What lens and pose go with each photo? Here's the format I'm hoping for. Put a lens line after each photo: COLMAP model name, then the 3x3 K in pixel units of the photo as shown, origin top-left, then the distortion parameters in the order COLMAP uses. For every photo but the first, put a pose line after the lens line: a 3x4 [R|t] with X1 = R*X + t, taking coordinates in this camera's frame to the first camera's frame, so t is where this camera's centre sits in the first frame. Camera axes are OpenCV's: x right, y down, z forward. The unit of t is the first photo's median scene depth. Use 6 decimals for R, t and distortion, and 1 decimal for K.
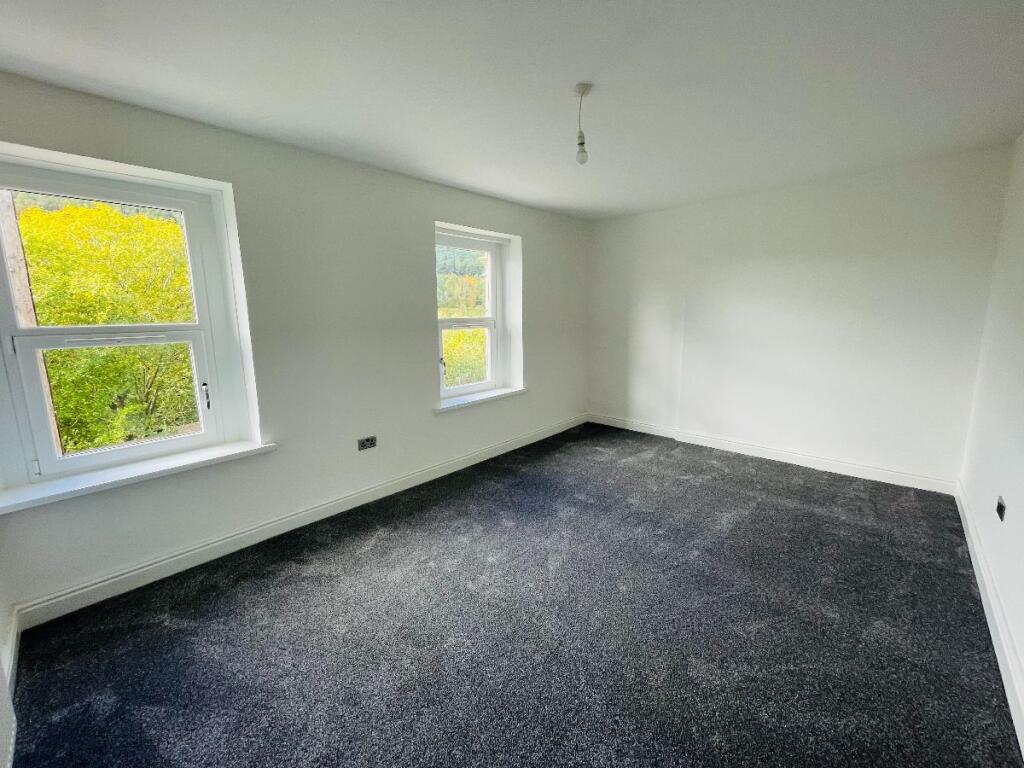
lens RADIAL K [[416.0, 0, 521.4], [0, 416.0, 380.6], [0, 0, 1]] dist [0.000029, -0.000668]
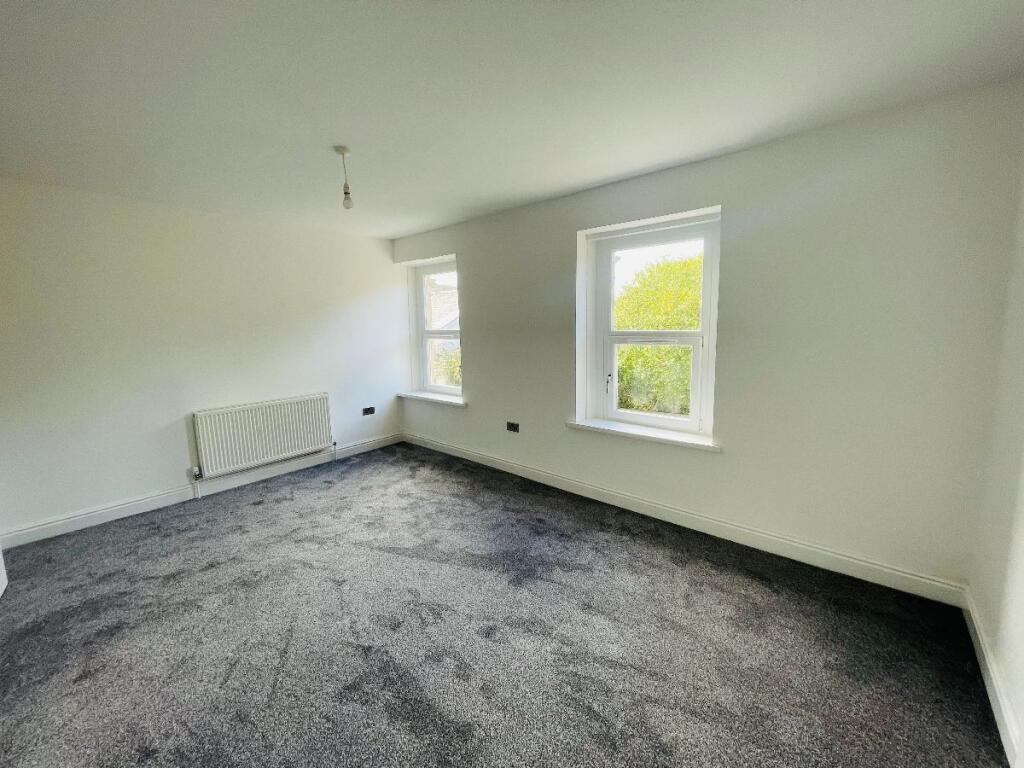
lens RADIAL K [[416.0, 0, 521.4], [0, 416.0, 384.3], [0, 0, 1]] dist [0.000029, -0.000668]
pose [[0.020259, 0.150856, -0.988348, 0.871230], [-0.155550, 0.976989, 0.145934, -0.167580], [0.987620, 0.150781, 0.043258, 0.952663]]
